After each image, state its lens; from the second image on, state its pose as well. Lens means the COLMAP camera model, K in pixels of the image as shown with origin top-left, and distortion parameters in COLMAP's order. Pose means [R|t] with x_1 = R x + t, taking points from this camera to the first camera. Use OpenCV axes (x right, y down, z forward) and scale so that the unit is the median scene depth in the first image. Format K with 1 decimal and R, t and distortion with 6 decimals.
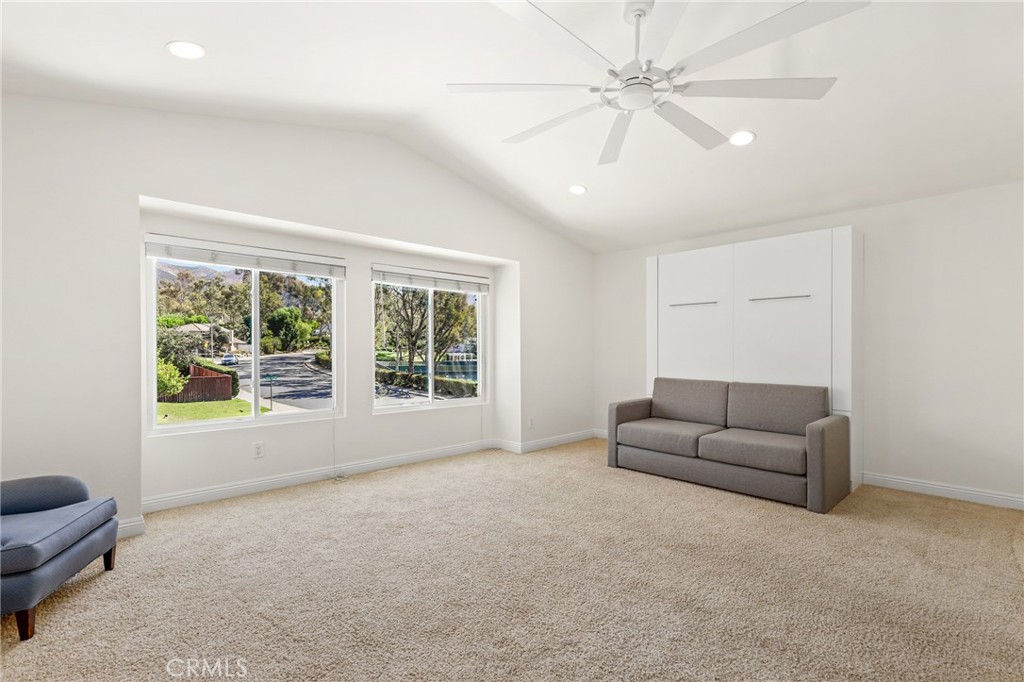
lens RADIAL K [[467.3, 0, 513.8], [0, 467.3, 346.3], [0, 0, 1]] dist [0.000179, -0.001236]
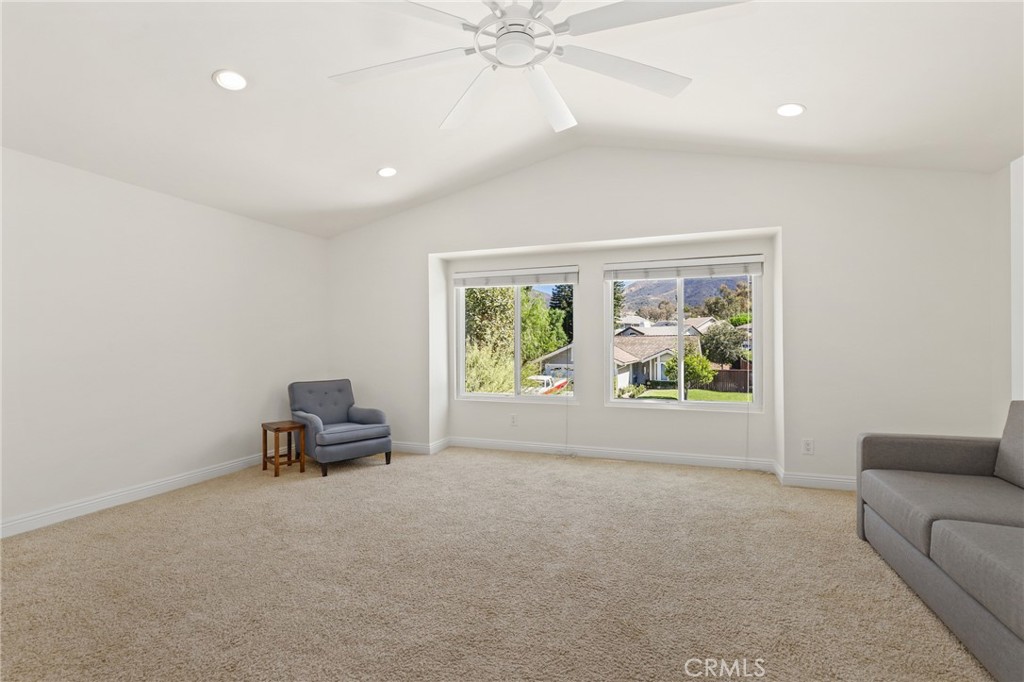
lens RADIAL K [[467.3, 0, 514.3], [0, 467.3, 340.2], [0, 0, 1]] dist [0.000179, -0.001236]
pose [[0.462346, -0.010005, -0.886643, 0.632846], [0.007050, 0.999946, -0.007607, 0.003136], [0.886672, -0.002734, 0.462391, 0.371341]]
